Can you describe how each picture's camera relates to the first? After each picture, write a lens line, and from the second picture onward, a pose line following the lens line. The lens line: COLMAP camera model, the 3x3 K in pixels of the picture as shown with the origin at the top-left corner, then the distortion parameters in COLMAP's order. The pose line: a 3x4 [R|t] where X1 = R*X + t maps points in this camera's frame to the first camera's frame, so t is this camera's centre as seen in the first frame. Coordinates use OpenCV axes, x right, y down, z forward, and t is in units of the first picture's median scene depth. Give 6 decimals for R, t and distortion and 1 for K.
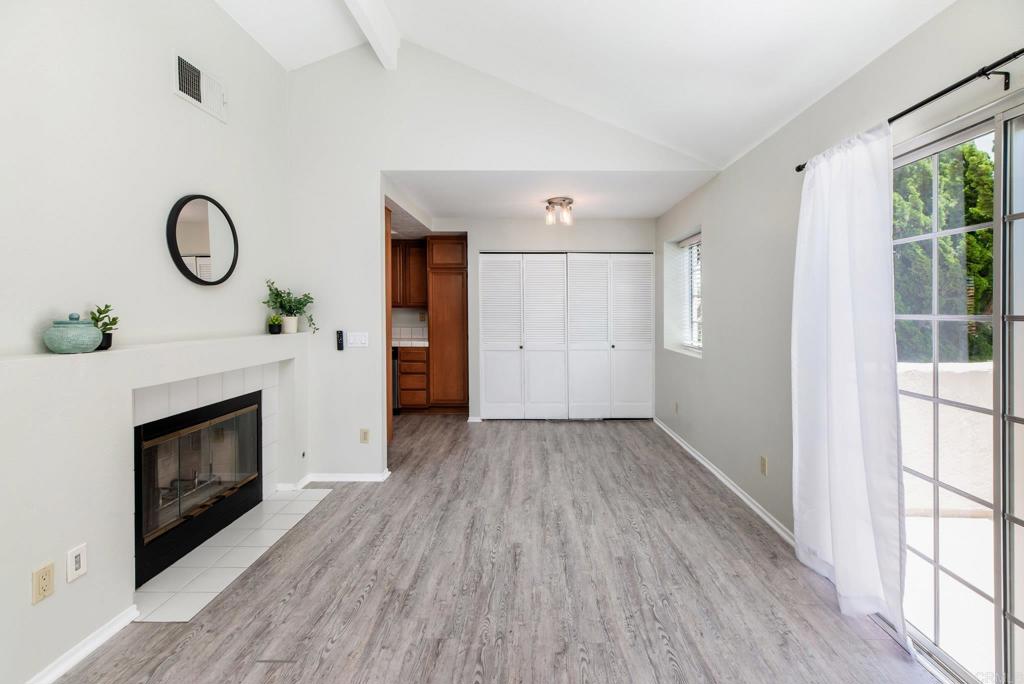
lens RADIAL K [[451.8, 0, 537.7], [0, 451.8, 314.7], [0, 0, 1]] dist [0.009357, 0.000209]
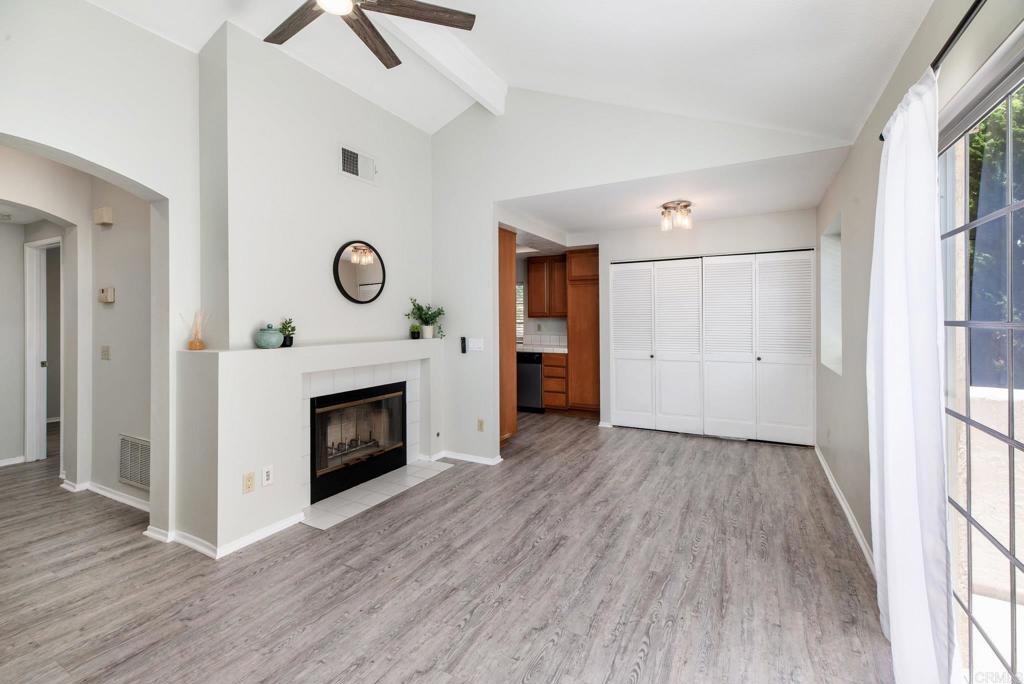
lens RADIAL K [[447.0, 0, 517.4], [0, 447.0, 320.9], [0, 0, 1]] dist [0.011415, -0.000031]
pose [[0.877442, -0.007330, -0.479627, 0.308310], [0.004432, 0.999964, -0.007175, 0.000736], [0.479663, 0.004170, 0.877443, 0.007137]]
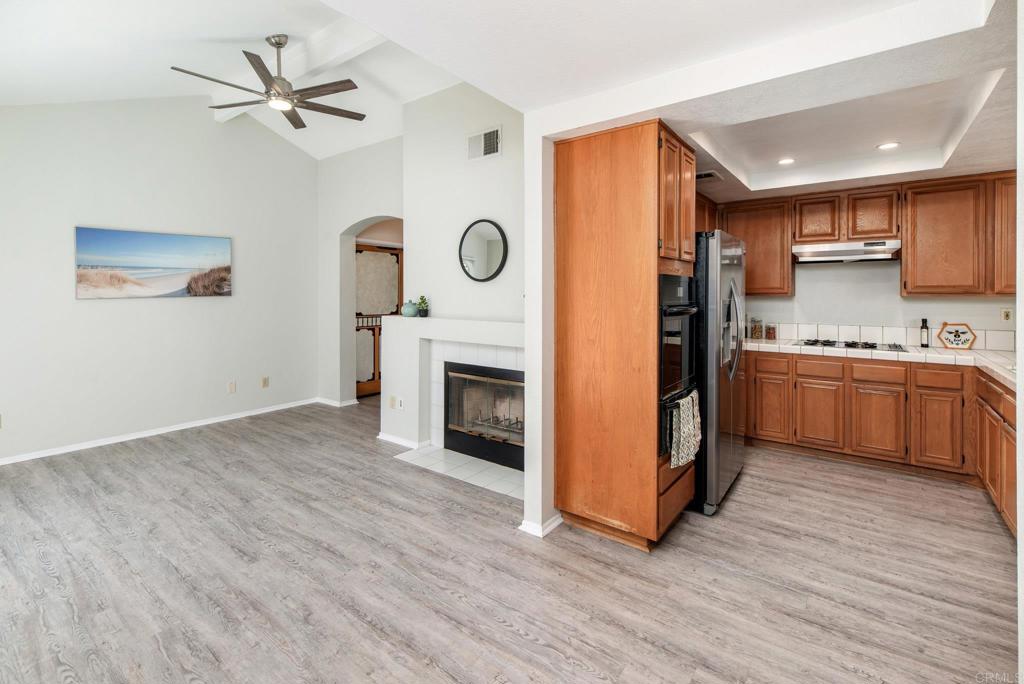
lens RADIAL K [[469.4, 0, 521.7], [0, 469.4, 293.6], [0, 0, 1]] dist [0.004275, 0.001167]
pose [[-0.609858, -0.005568, -0.792491, 0.310551], [-0.013948, 0.999896, 0.003709, -0.028129], [0.792388, 0.013316, -0.609872, 1.652447]]
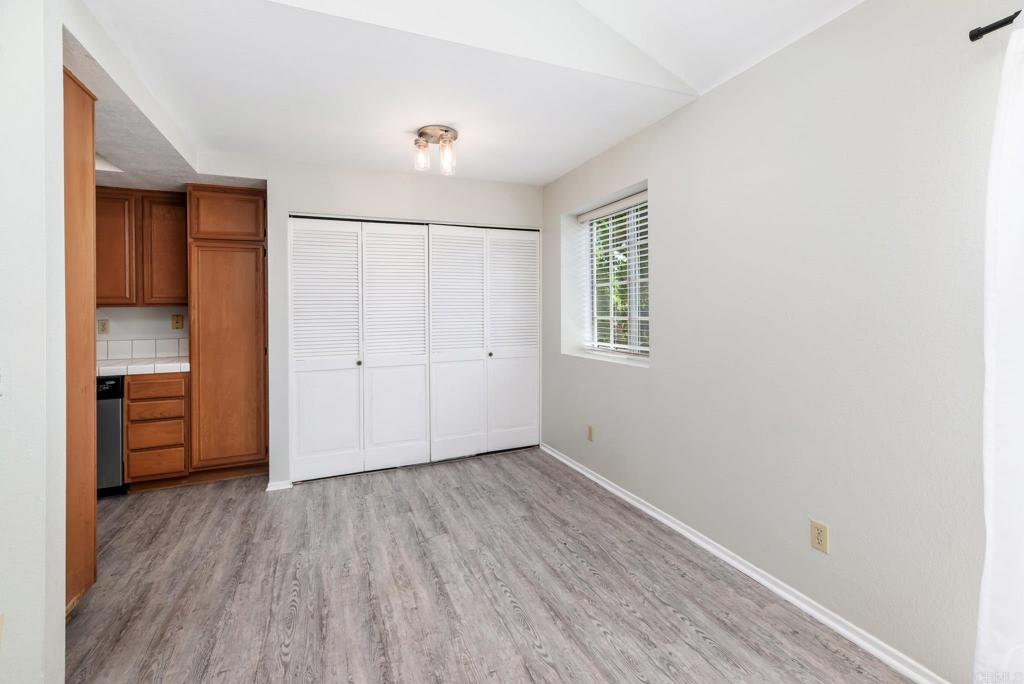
lens RADIAL K [[448.6, 0, 516.2], [0, 448.6, 302.6], [0, 0, 1]] dist [0.007039, 0.000040]
pose [[0.925113, -0.008220, 0.379603, -0.125359], [0.020081, 0.999426, -0.027295, 0.011211], [-0.379160, 0.032874, 0.924747, 0.528755]]
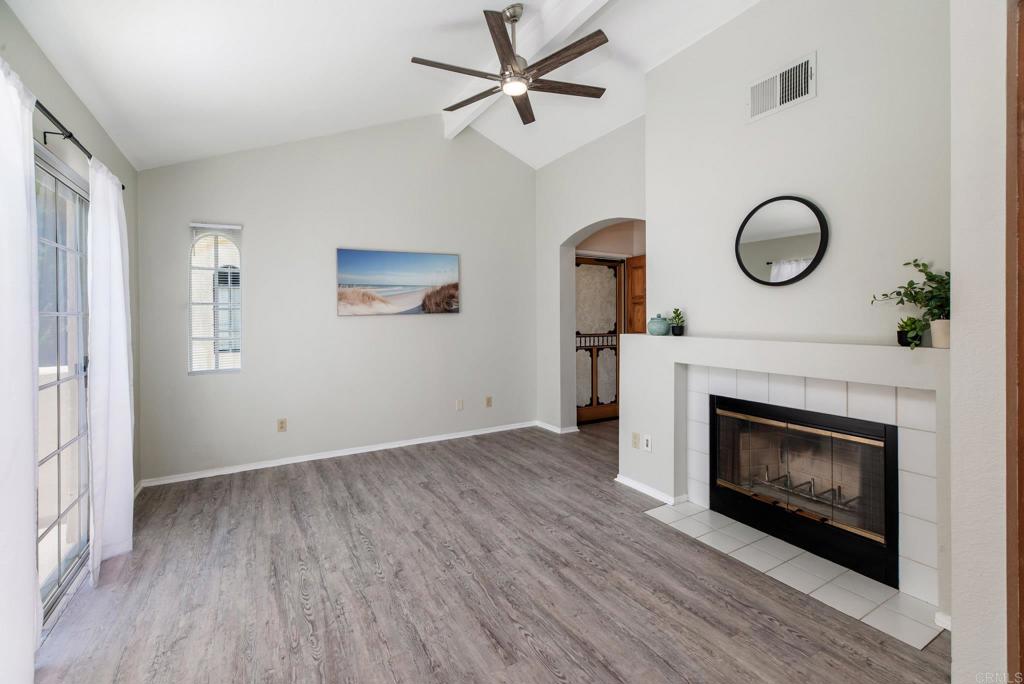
lens RADIAL K [[450.6, 0, 514.2], [0, 450.6, 314.4], [0, 0, 1]] dist [0.006773, 0.000181]
pose [[-0.871063, -0.003553, -0.491159, 0.230825], [-0.005328, 0.999983, 0.002216, -0.000401], [0.491143, 0.004548, -0.871067, 1.312695]]
